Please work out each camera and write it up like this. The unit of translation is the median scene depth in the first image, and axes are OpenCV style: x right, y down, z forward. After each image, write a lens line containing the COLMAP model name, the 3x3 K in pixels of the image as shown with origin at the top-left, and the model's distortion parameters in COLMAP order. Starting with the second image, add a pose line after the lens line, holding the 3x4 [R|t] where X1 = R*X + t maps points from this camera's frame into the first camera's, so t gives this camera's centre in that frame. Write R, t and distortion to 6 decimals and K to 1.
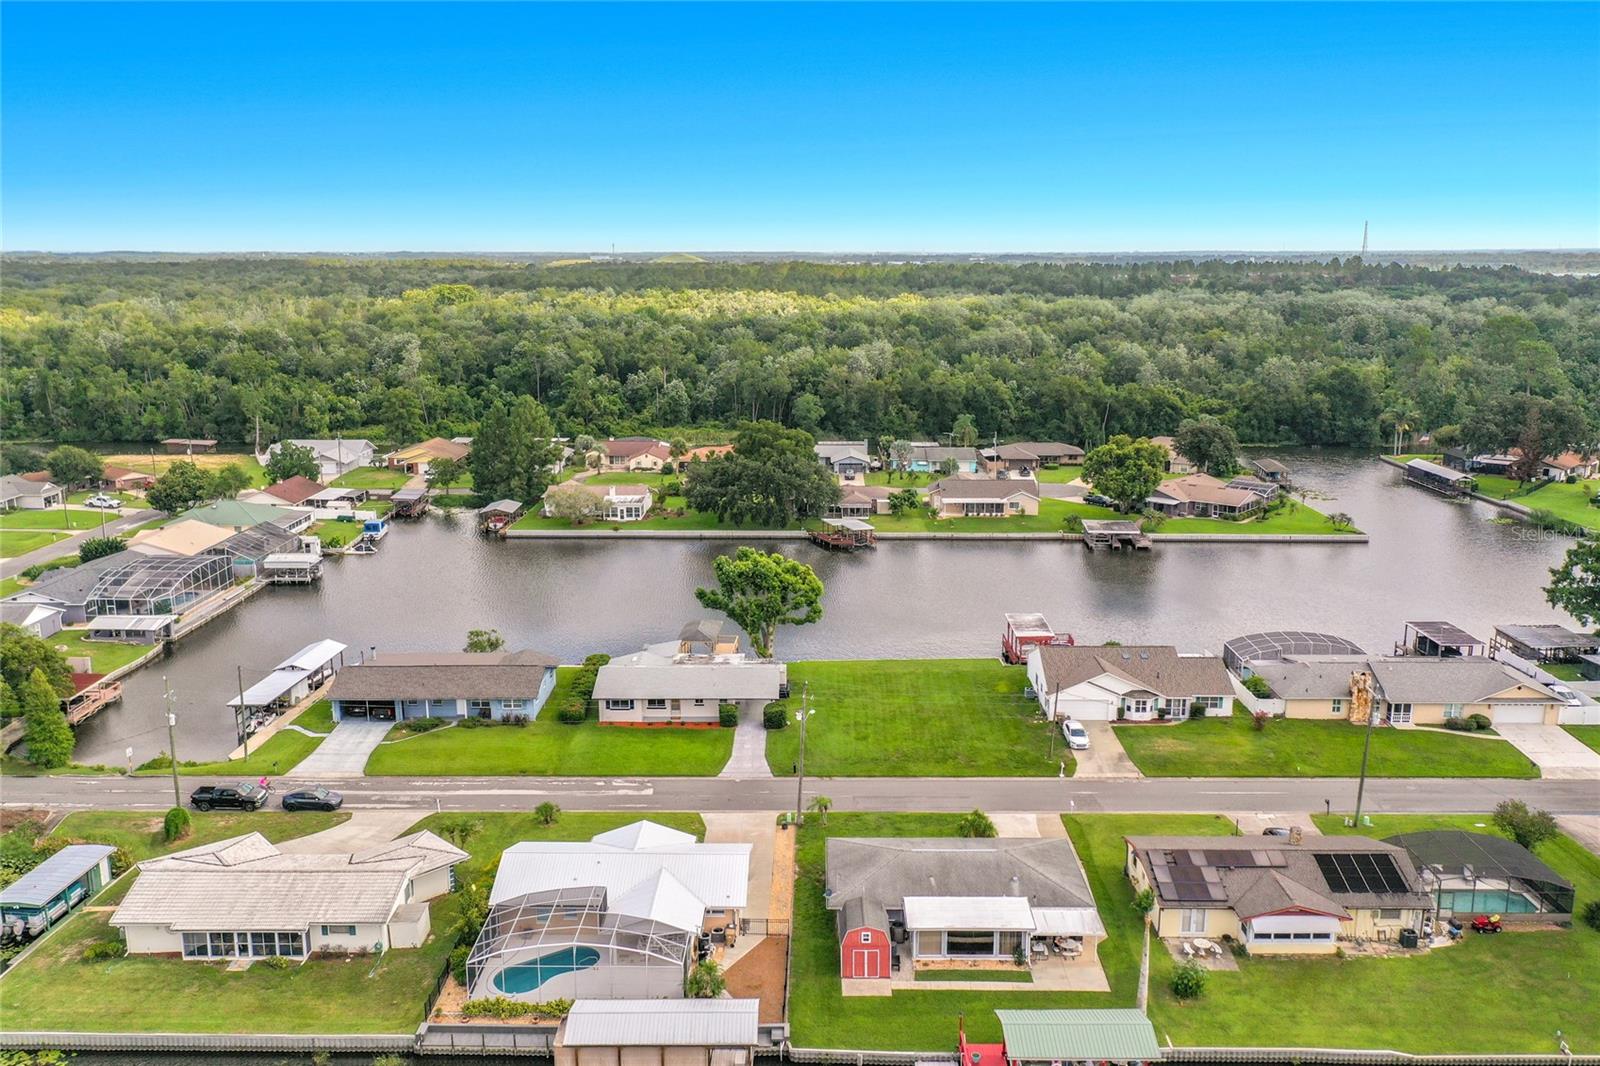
lens RADIAL K [[1287.4, 0, 800.0], [0, 1287.4, 533.0], [0, 0, 1]] dist [0.000249, -0.002936]
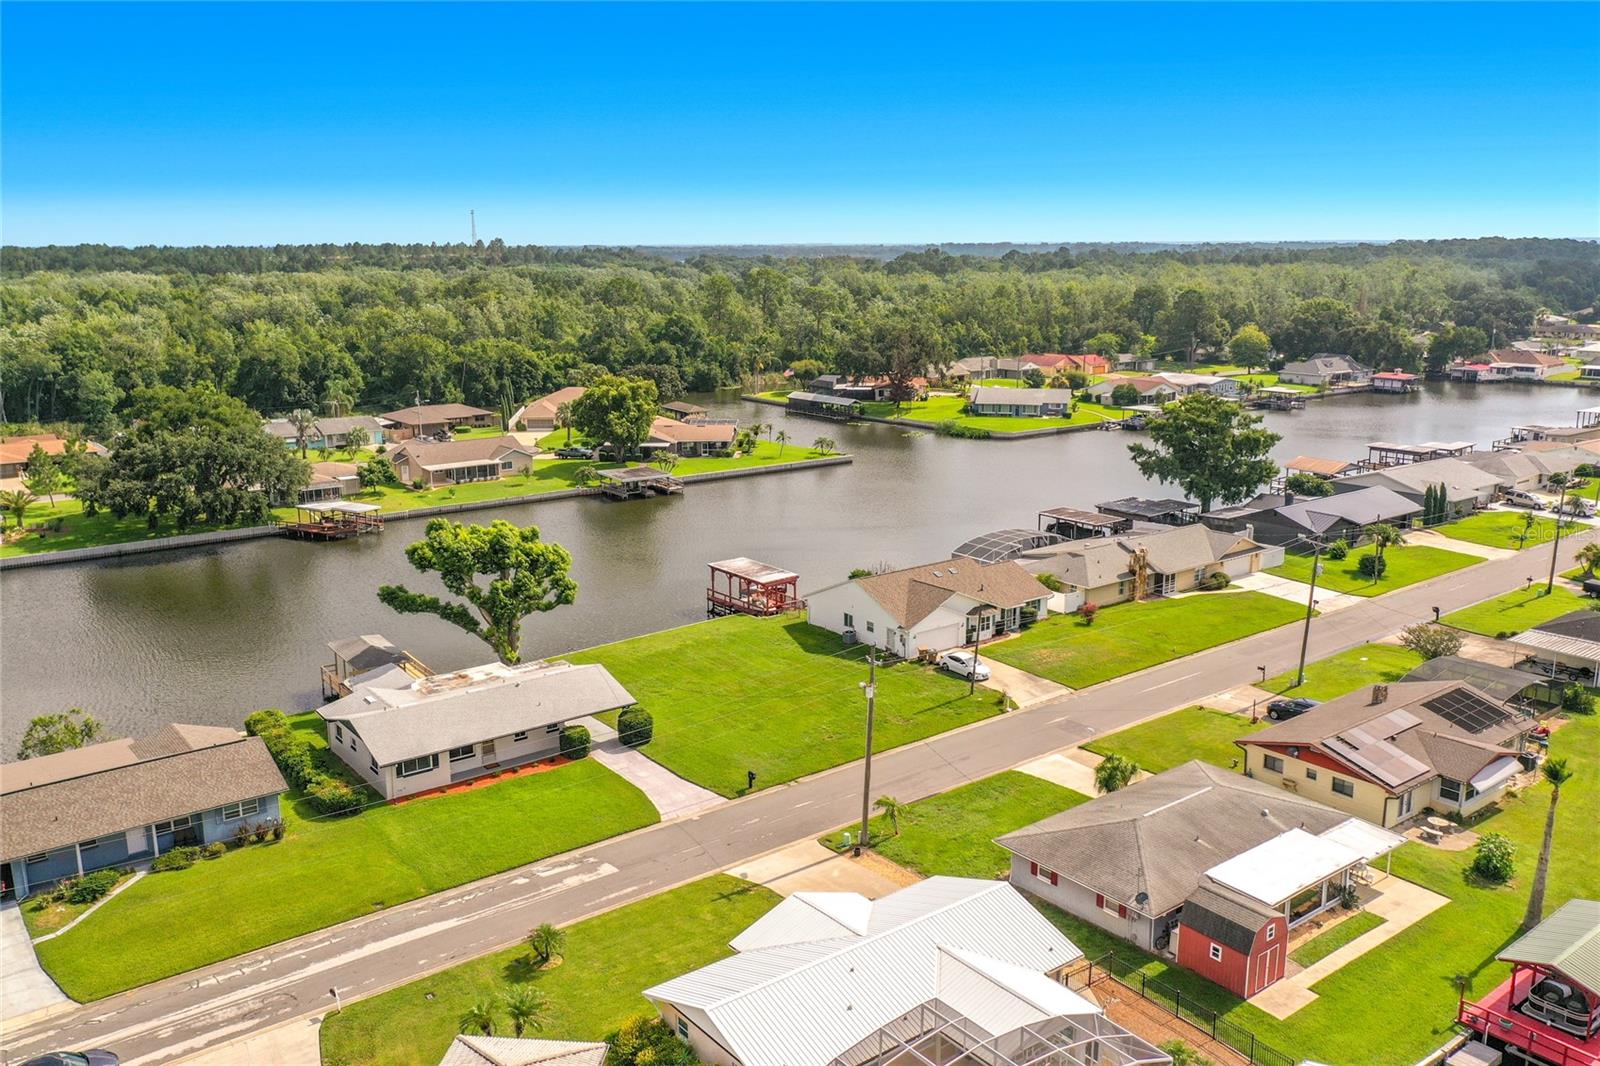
lens RADIAL K [[1289.0, 0, 807.0], [0, 1289.0, 532.5], [0, 0, 1]] dist [0.006870, -0.000761]
pose [[0.780601, -0.135207, 0.610230, -0.351203], [0.133062, 0.989890, 0.049116, 0.011904], [-0.610701, 0.042858, 0.790700, 0.354227]]
